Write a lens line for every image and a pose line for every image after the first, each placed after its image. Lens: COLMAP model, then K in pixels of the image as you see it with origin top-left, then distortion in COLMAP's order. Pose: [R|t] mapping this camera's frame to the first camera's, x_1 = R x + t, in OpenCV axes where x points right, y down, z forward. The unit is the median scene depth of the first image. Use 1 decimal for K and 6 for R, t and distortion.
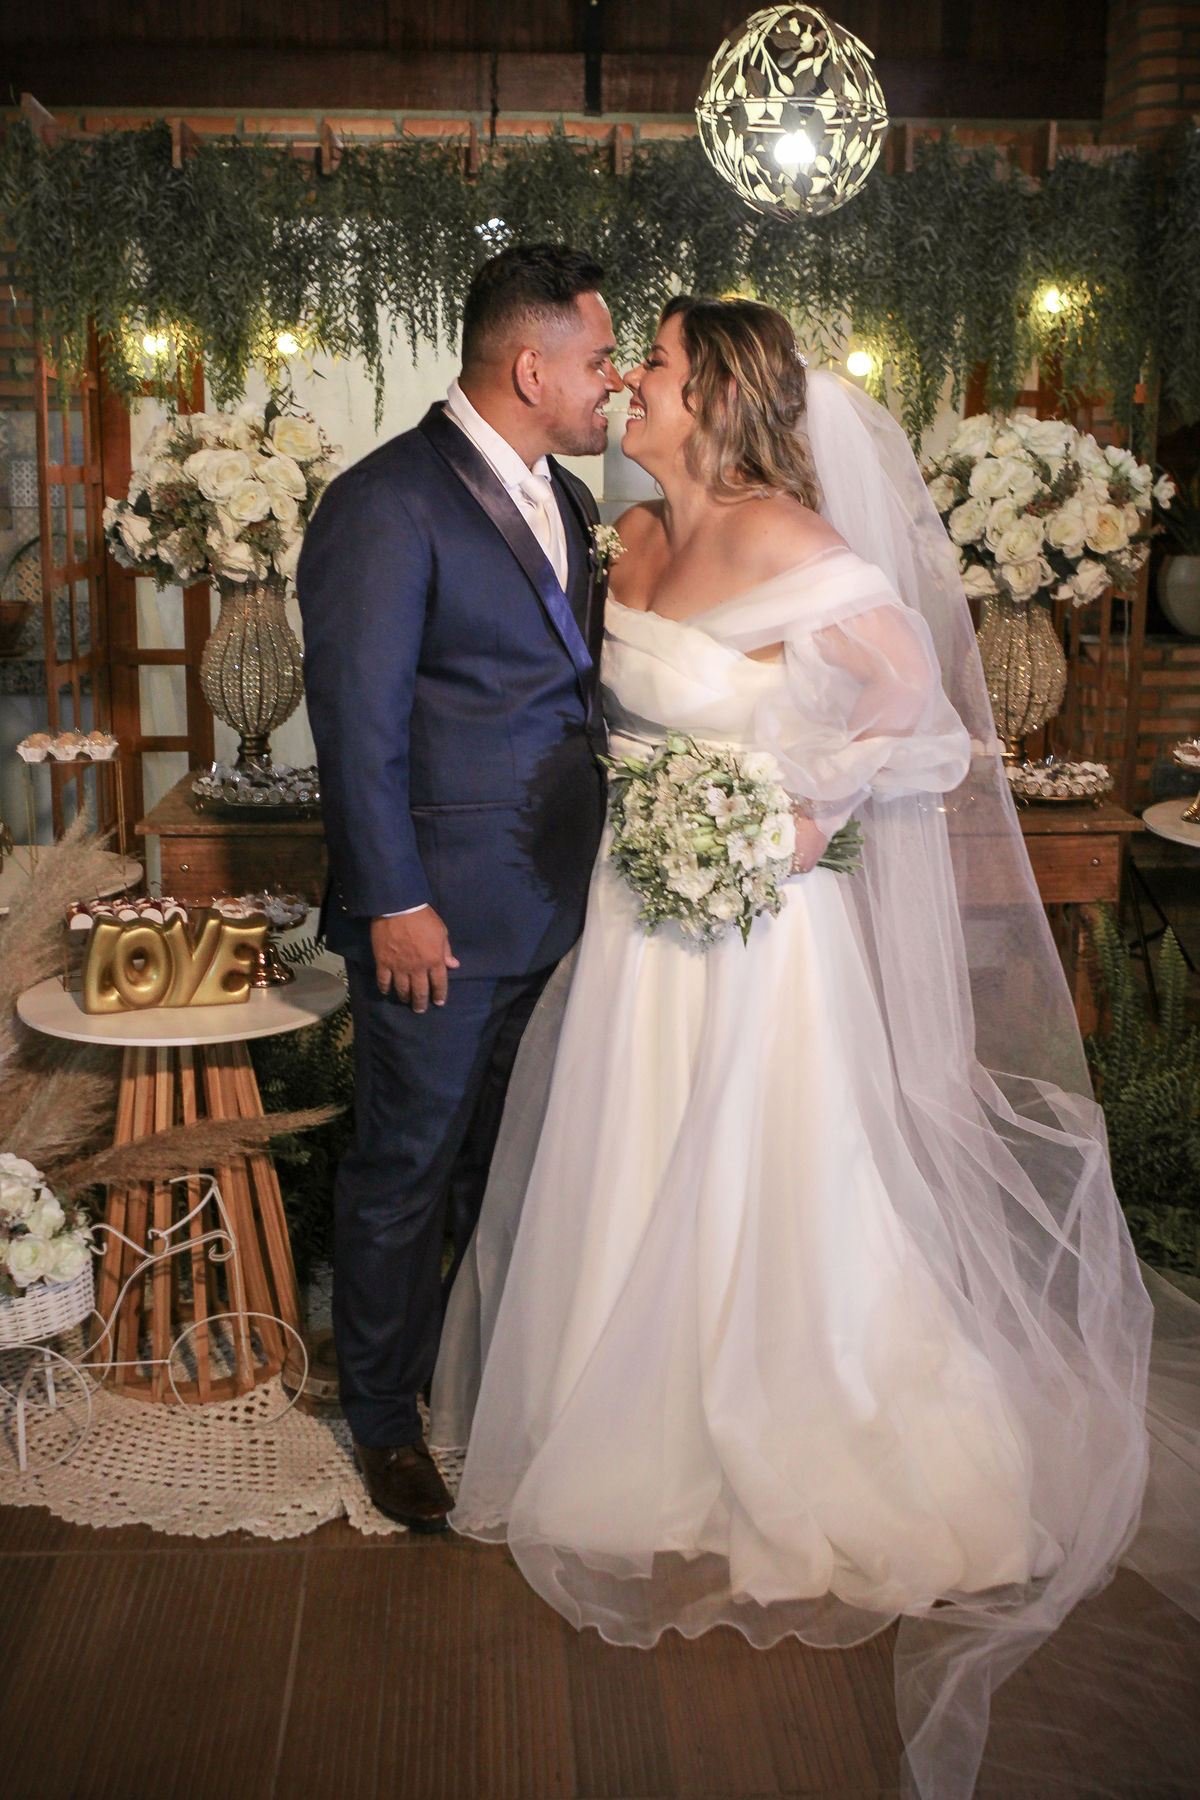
lens RADIAL K [[2224.1, 0, 582.8], [0, 2224.1, 959.0], [0, 0, 1]] dist [-0.051283, 0.095961]
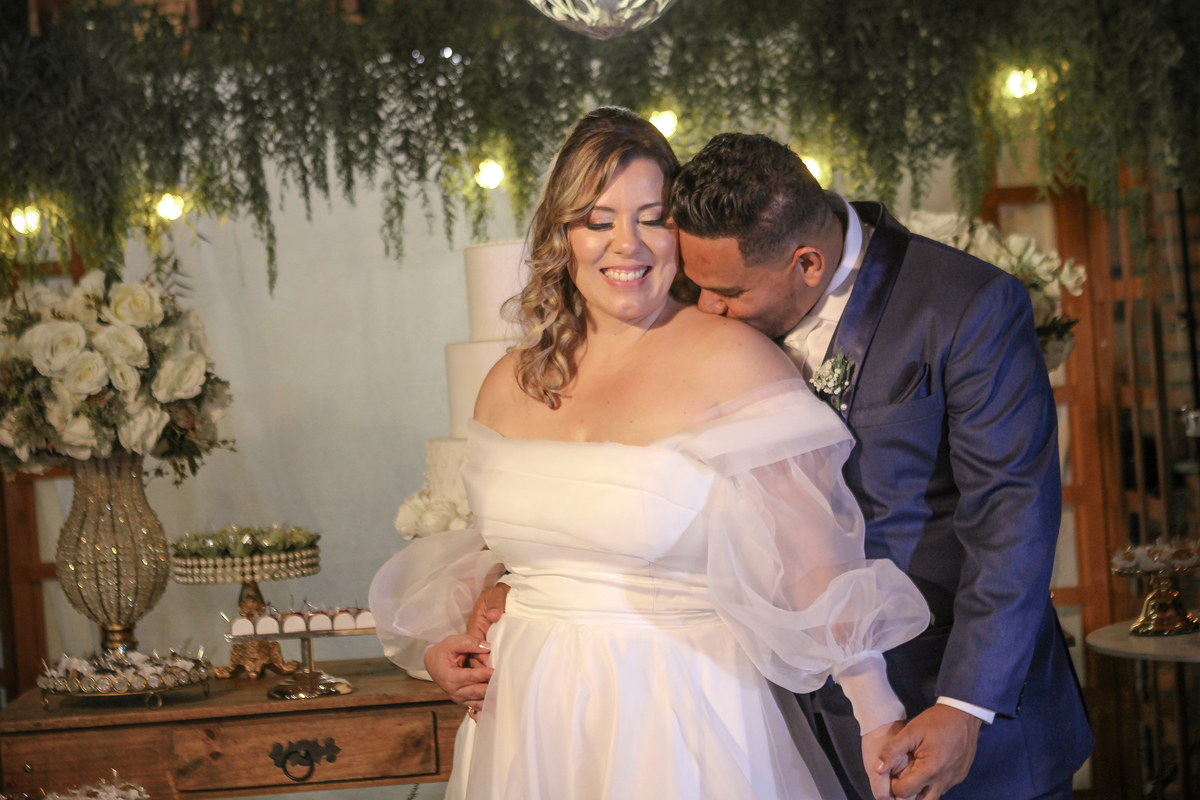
lens RADIAL K [[3117.8, 0, 616.4], [0, 3117.8, 364.3], [0, 0, 1]] dist [-0.004700, -0.104568]
pose [[0.993925, -0.085346, -0.069485, 0.135400], [0.068636, 0.974236, -0.214833, 0.073154], [0.086030, 0.208759, 0.974176, -0.219663]]
